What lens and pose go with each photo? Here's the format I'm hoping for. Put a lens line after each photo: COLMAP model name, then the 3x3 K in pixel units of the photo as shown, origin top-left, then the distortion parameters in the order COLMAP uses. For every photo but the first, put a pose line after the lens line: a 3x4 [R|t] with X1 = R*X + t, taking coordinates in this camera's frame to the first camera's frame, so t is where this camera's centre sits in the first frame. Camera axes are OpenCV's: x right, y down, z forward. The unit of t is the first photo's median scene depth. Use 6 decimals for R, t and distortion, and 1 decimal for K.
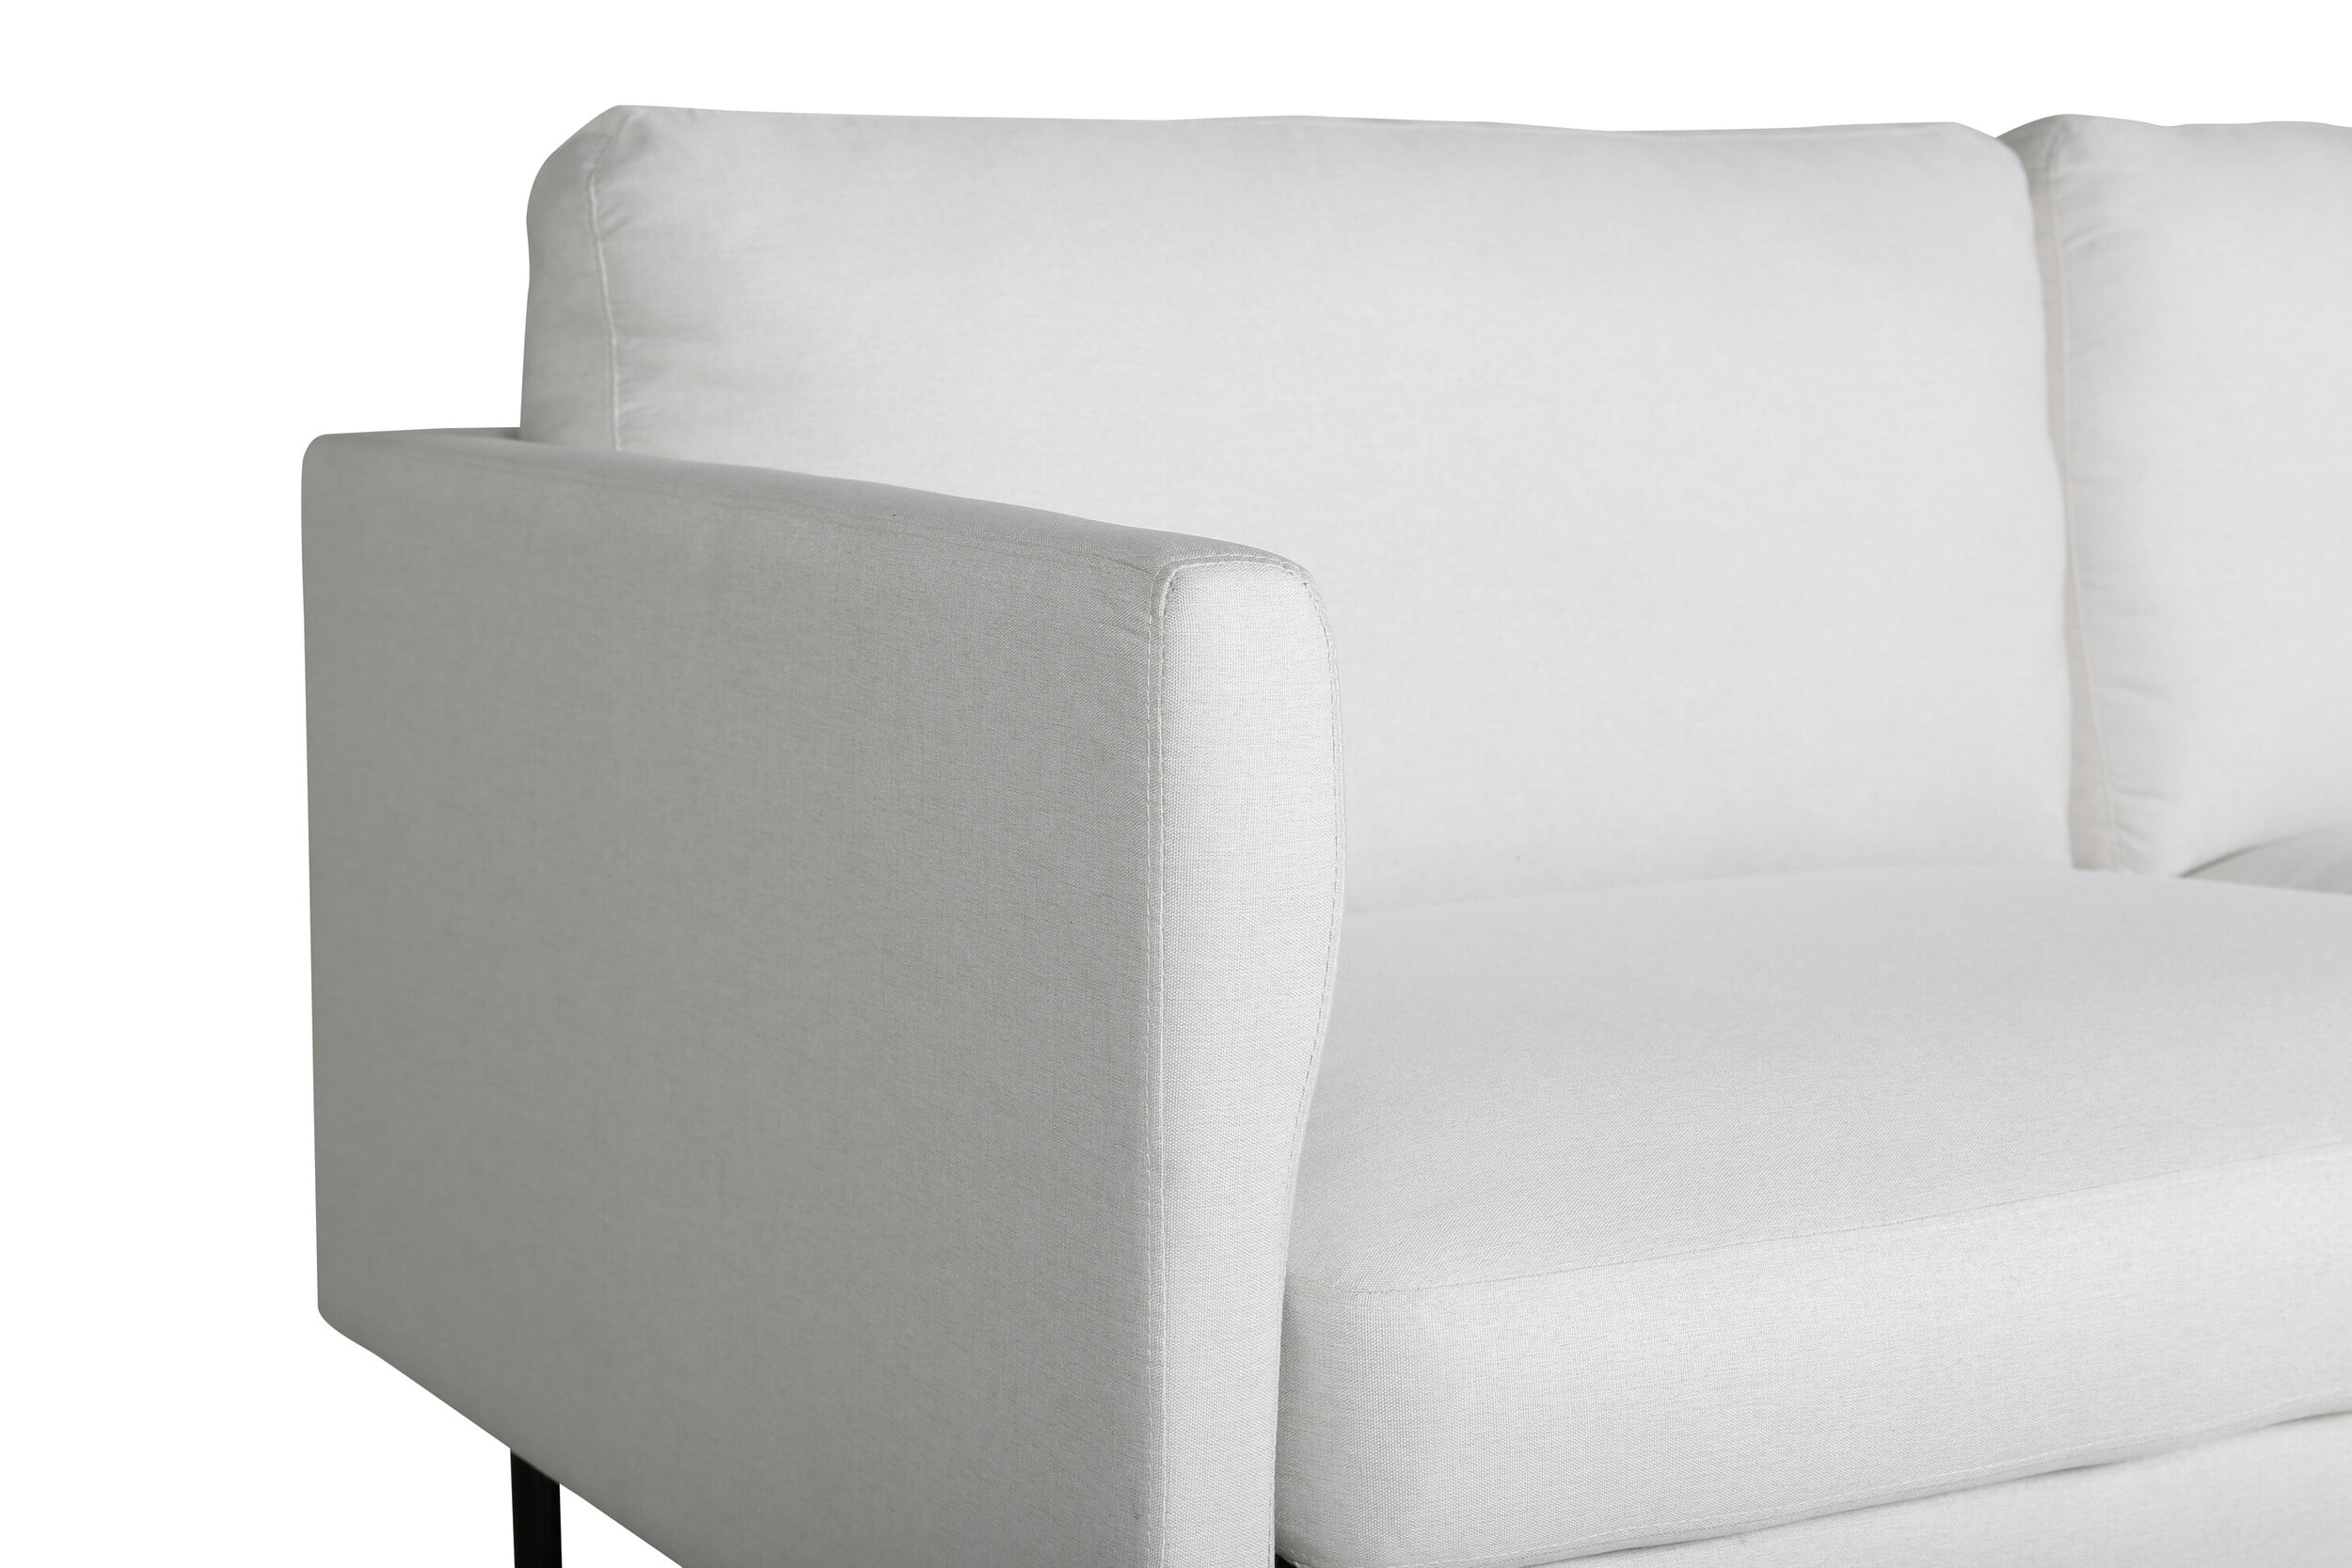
lens RADIAL K [[4369.3, 0, 1176.0], [0, 4369.3, 784.0], [0, 0, 1]] dist [-0.012563, 0.182390]
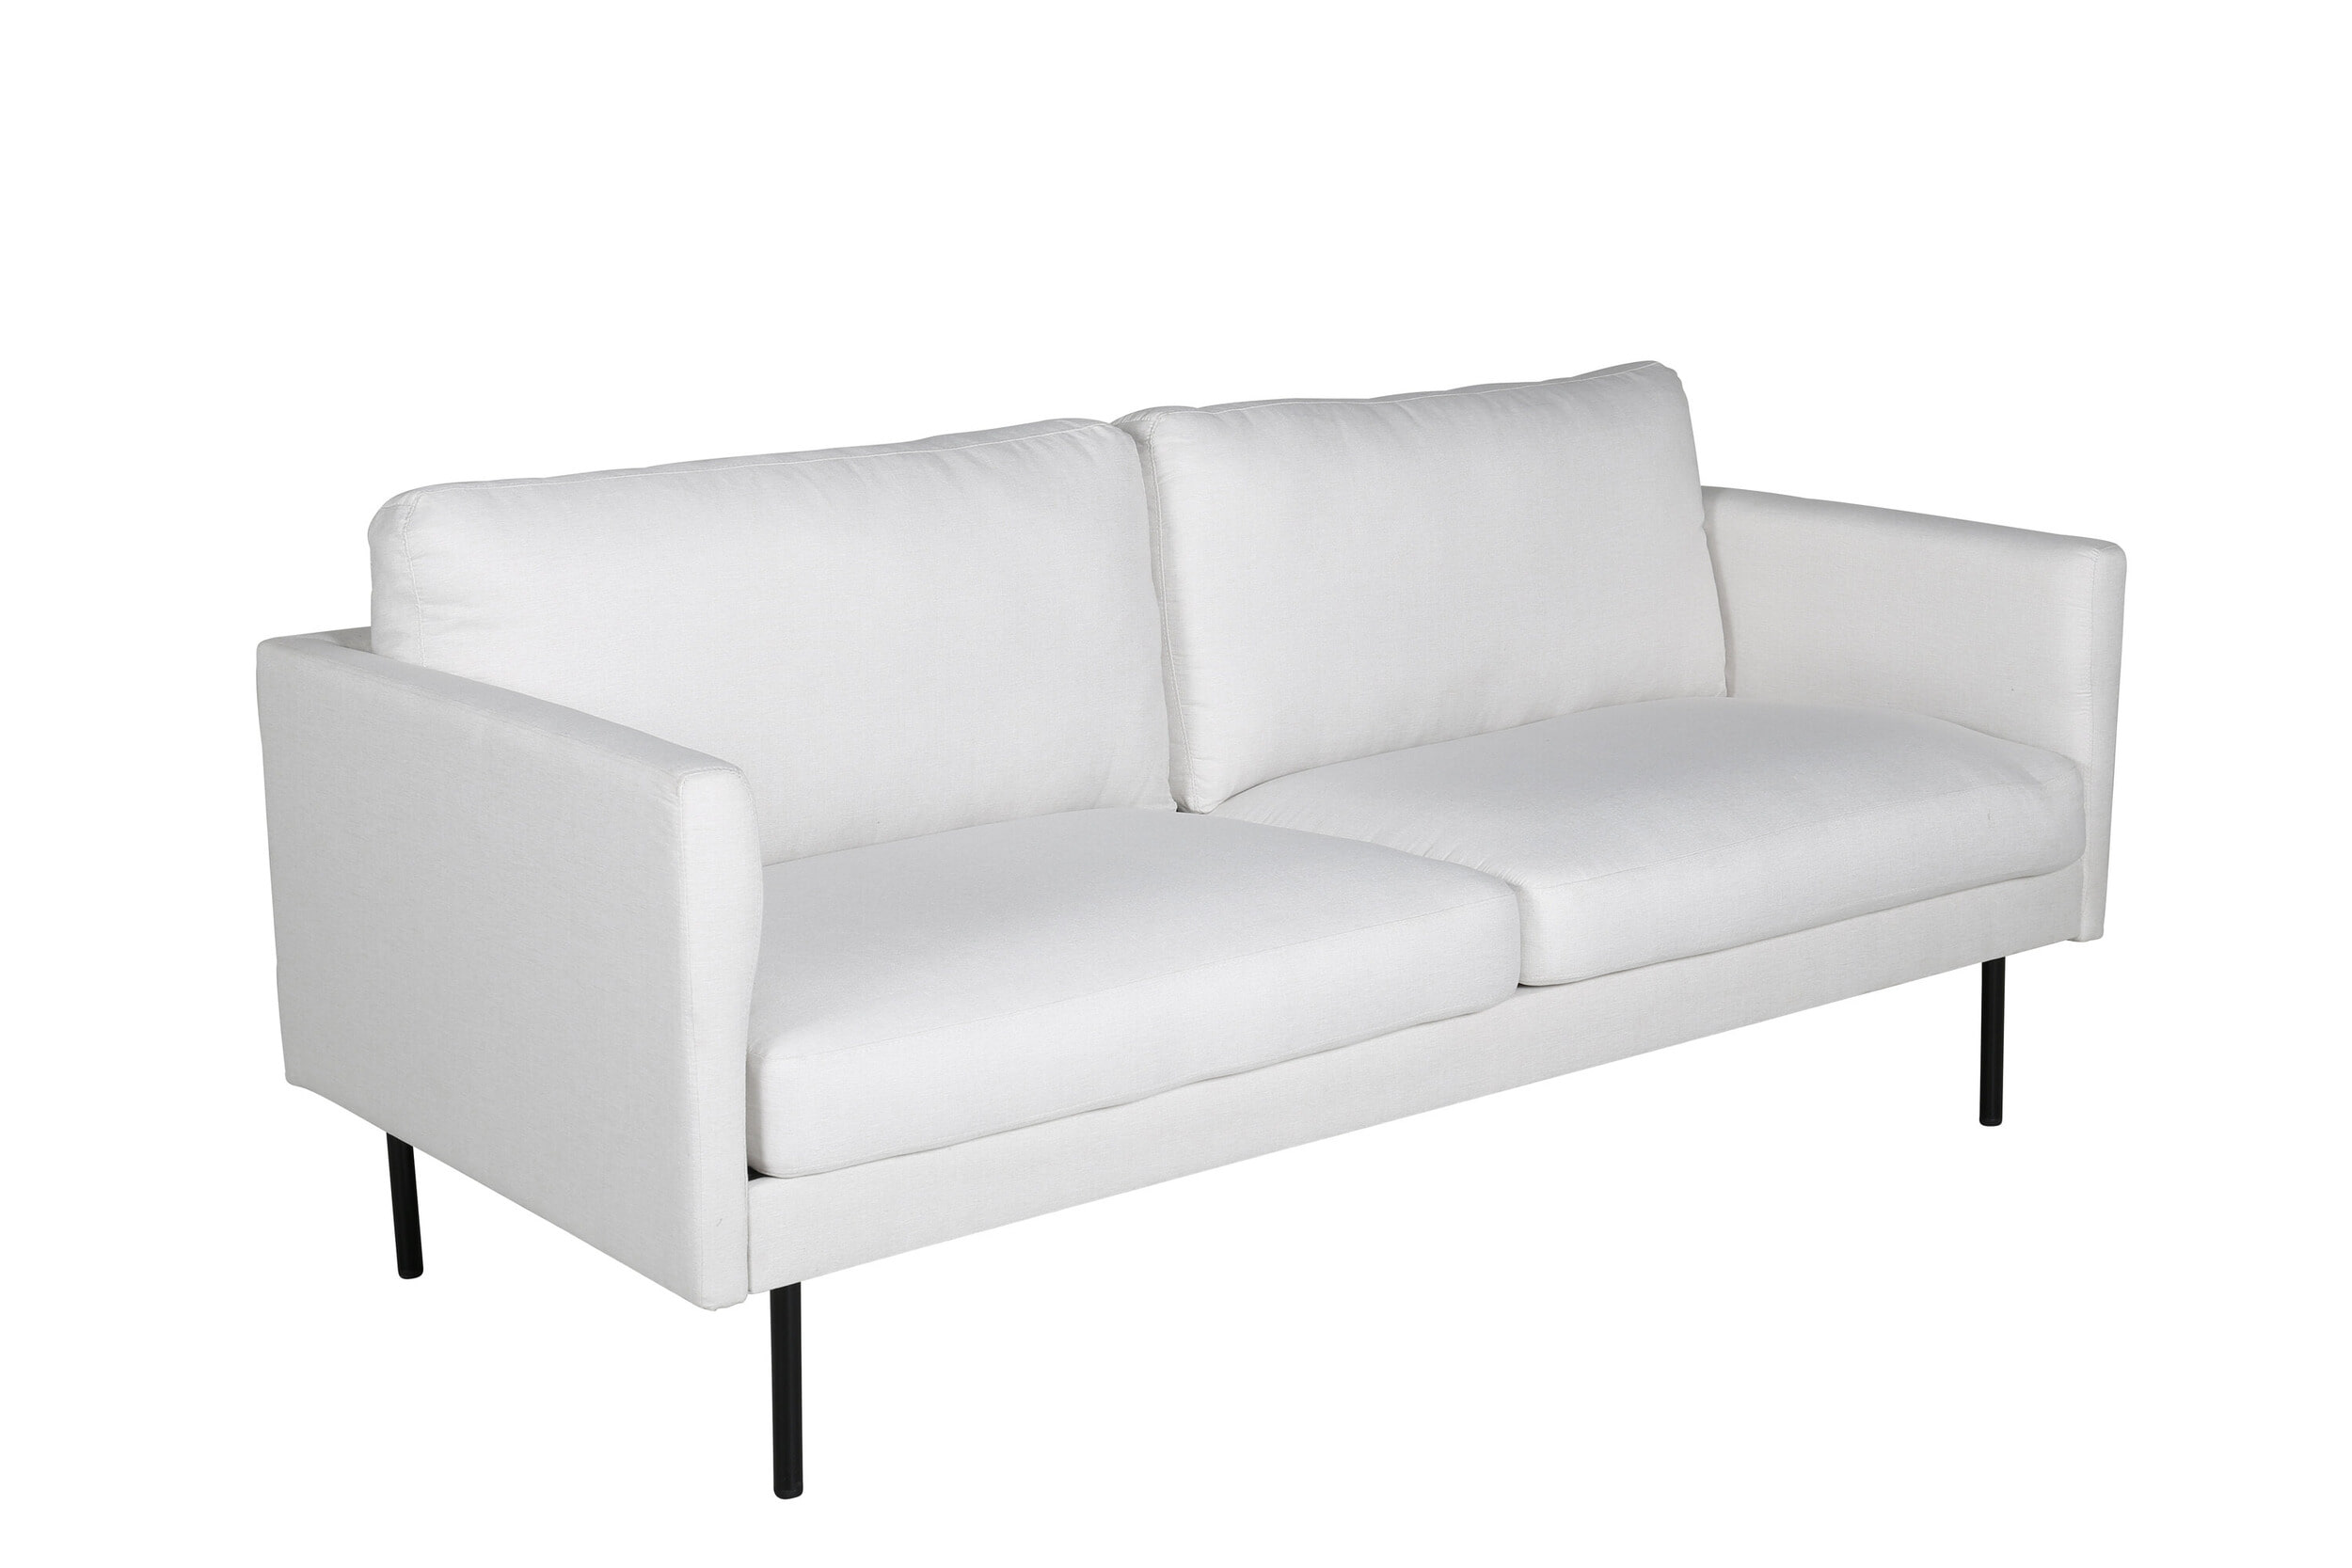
lens RADIAL K [[3632.1, 0, 1176.2], [0, 3632.1, 632.9], [0, 0, 1]] dist [-0.022399, 0.030787]
pose [[0.992235, -0.045590, 0.115724, 0.029970], [0.041140, 0.998330, 0.040550, -0.146646], [-0.117380, -0.035474, 0.992453, -0.778394]]
